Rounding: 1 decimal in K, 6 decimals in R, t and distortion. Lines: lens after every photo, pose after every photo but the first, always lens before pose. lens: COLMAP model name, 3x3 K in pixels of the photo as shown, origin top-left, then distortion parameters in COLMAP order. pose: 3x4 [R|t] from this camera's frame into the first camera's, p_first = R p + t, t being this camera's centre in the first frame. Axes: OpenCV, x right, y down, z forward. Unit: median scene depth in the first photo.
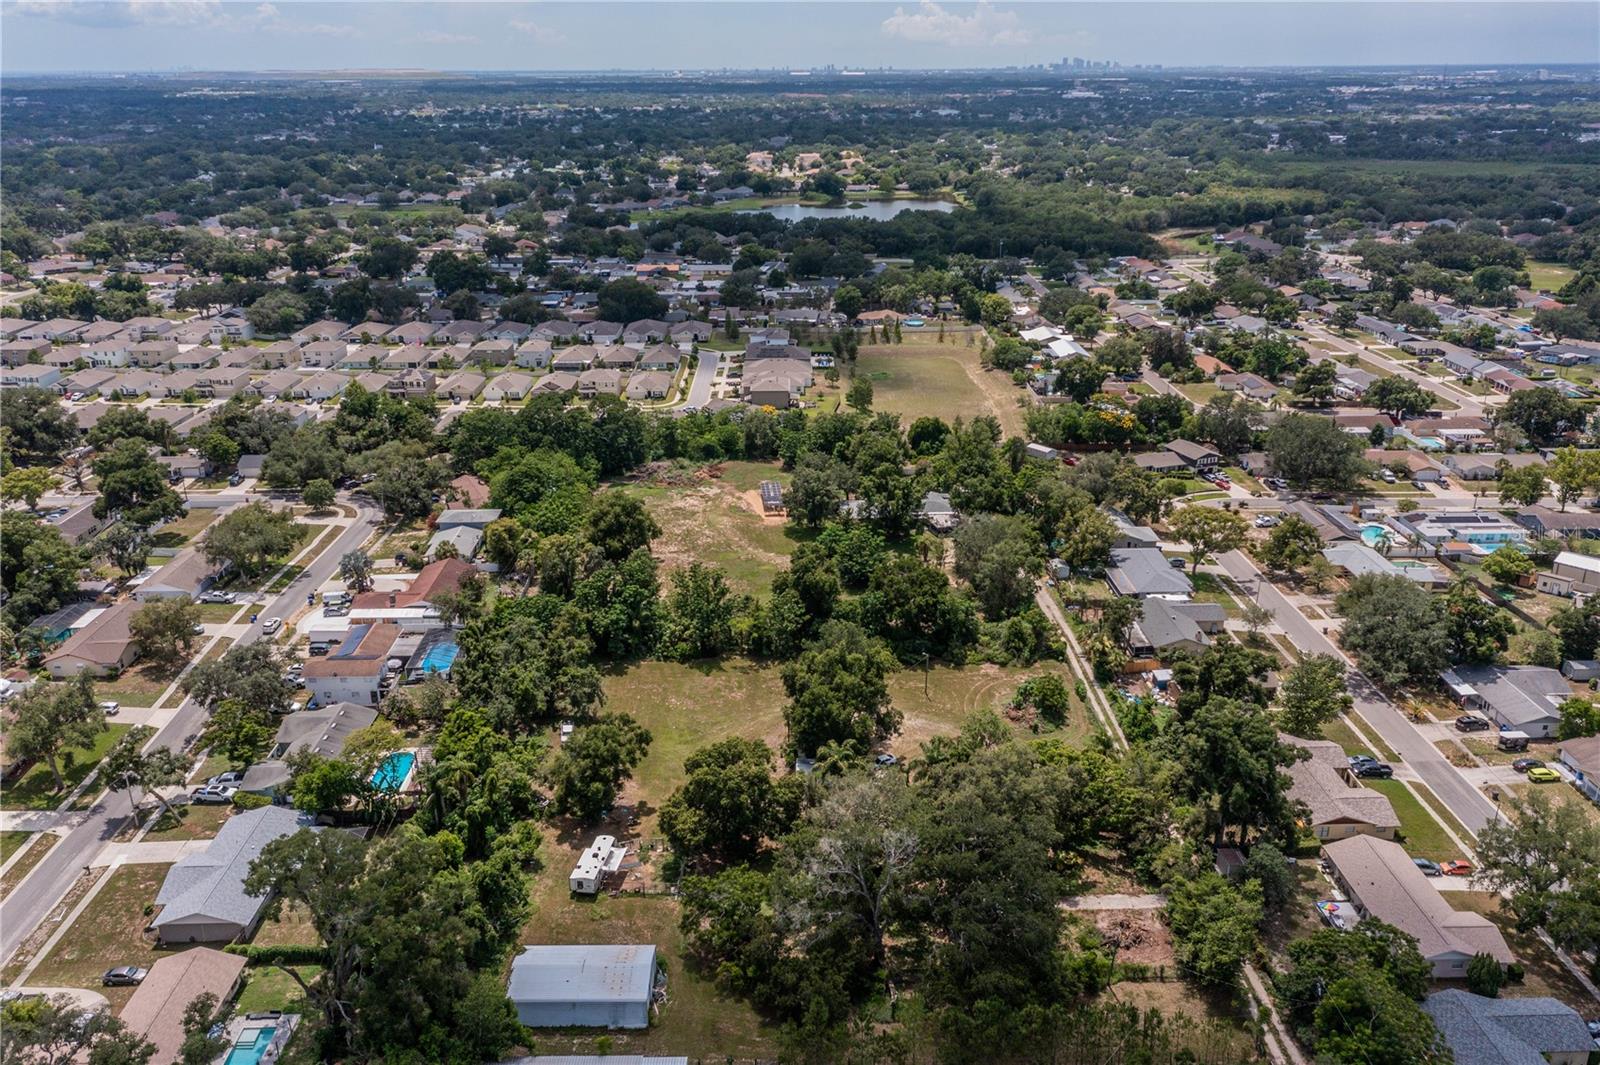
lens RADIAL K [[1263.6, 0, 800.0], [0, 1263.6, 532.5], [0, 0, 1]] dist [0.017309, 0.002176]
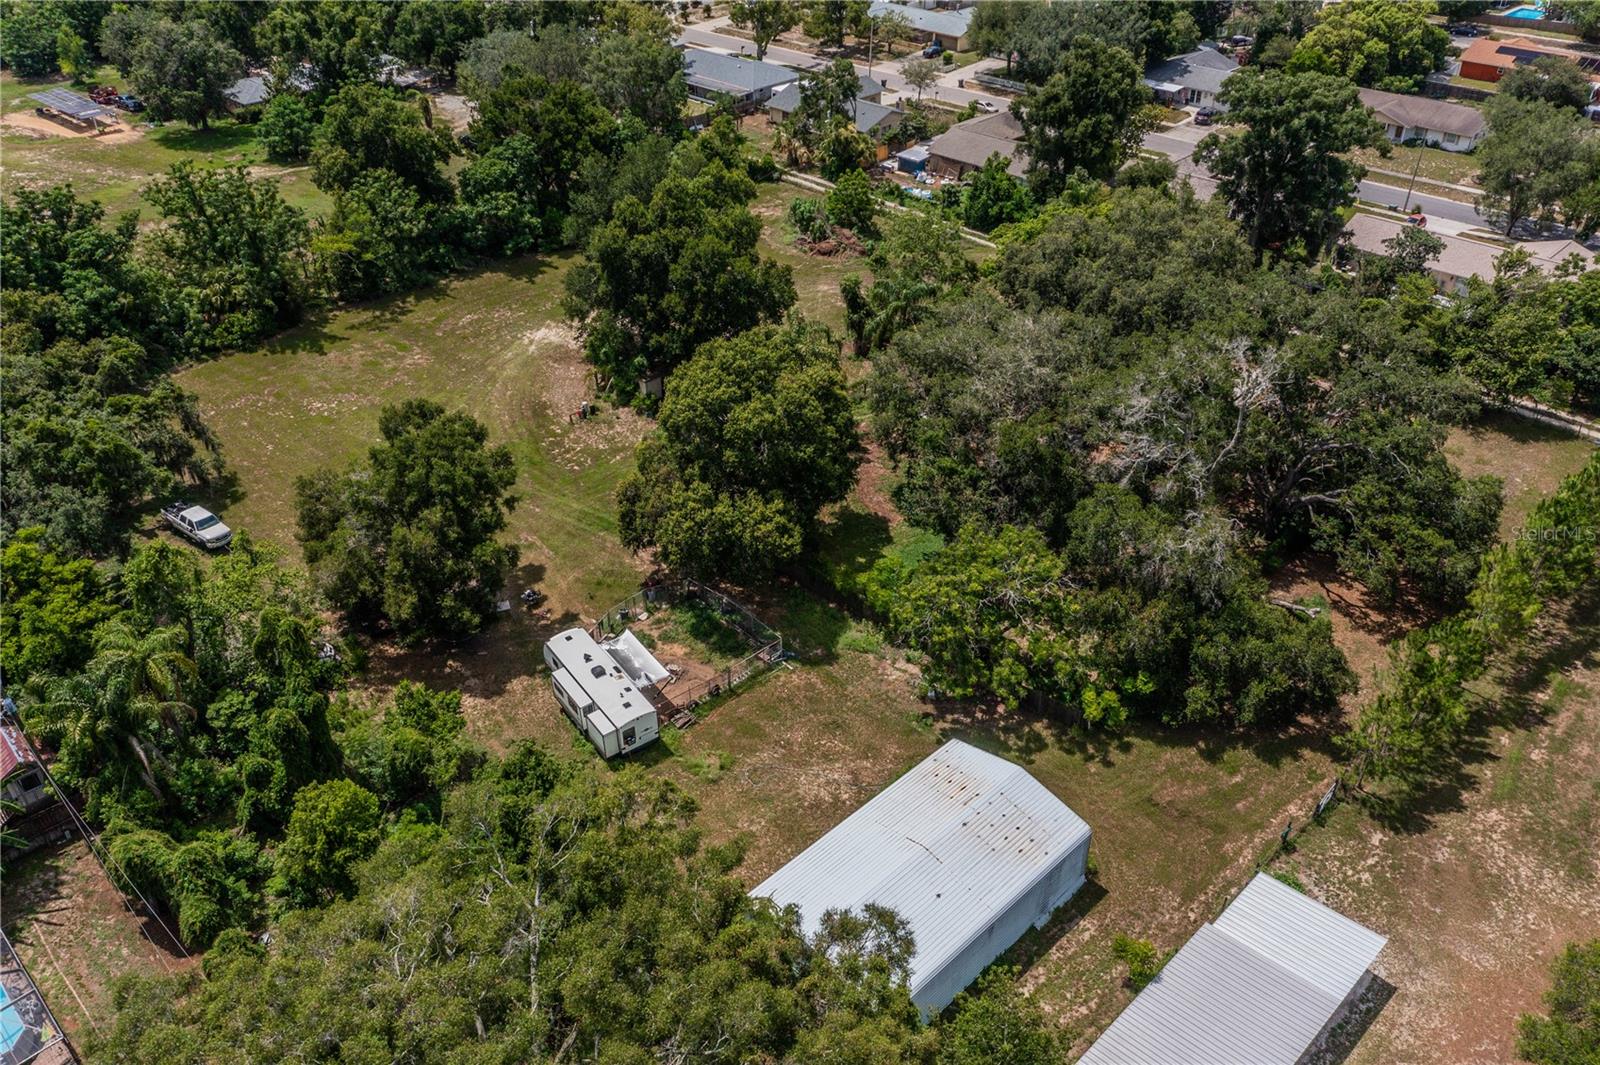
lens RADIAL K [[1263.6, 0, 800.0], [0, 1263.6, 532.5], [0, 0, 1]] dist [0.017309, 0.002176]
pose [[0.718042, -0.392466, 0.574792, -0.207700], [0.243914, 0.915372, 0.320311, 0.047580], [-0.651860, -0.089797, 0.753004, 0.361778]]
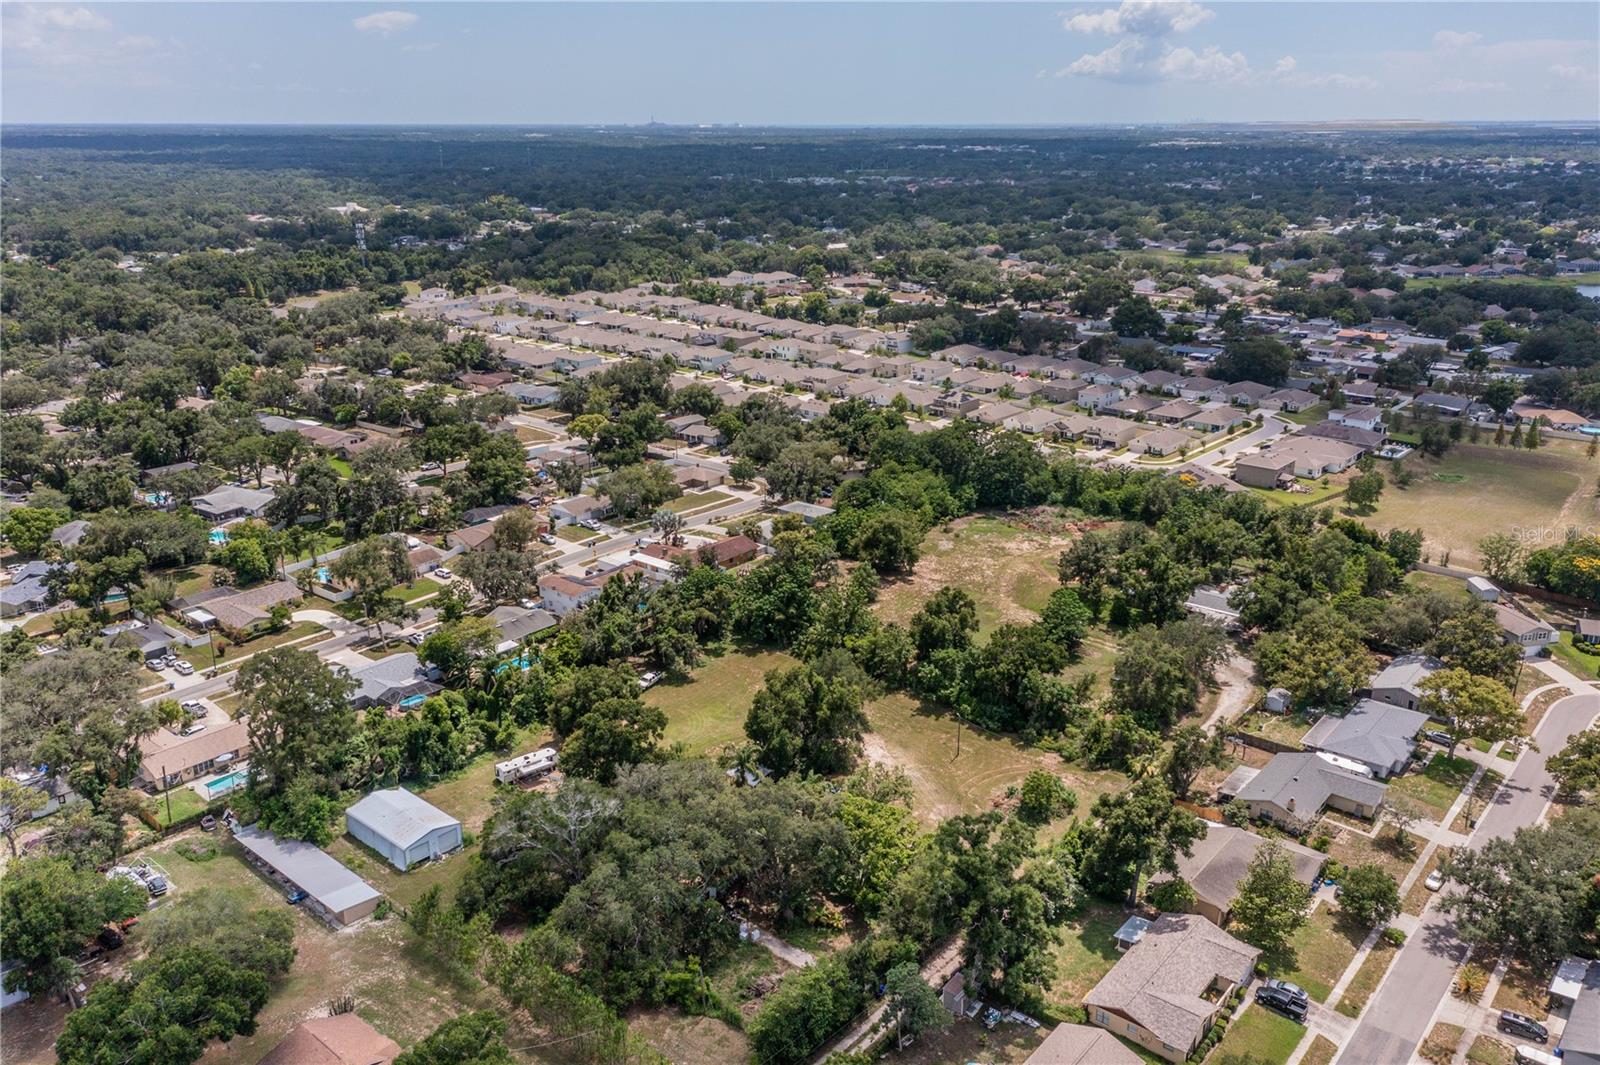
lens RADIAL K [[1263.6, 0, 800.0], [0, 1263.6, 532.5], [0, 0, 1]] dist [0.017309, 0.002176]
pose [[0.750680, 0.208190, -0.627006, 0.445863], [-0.230640, 0.971924, 0.046584, -0.043896], [0.619100, 0.109643, 0.777621, 0.112124]]
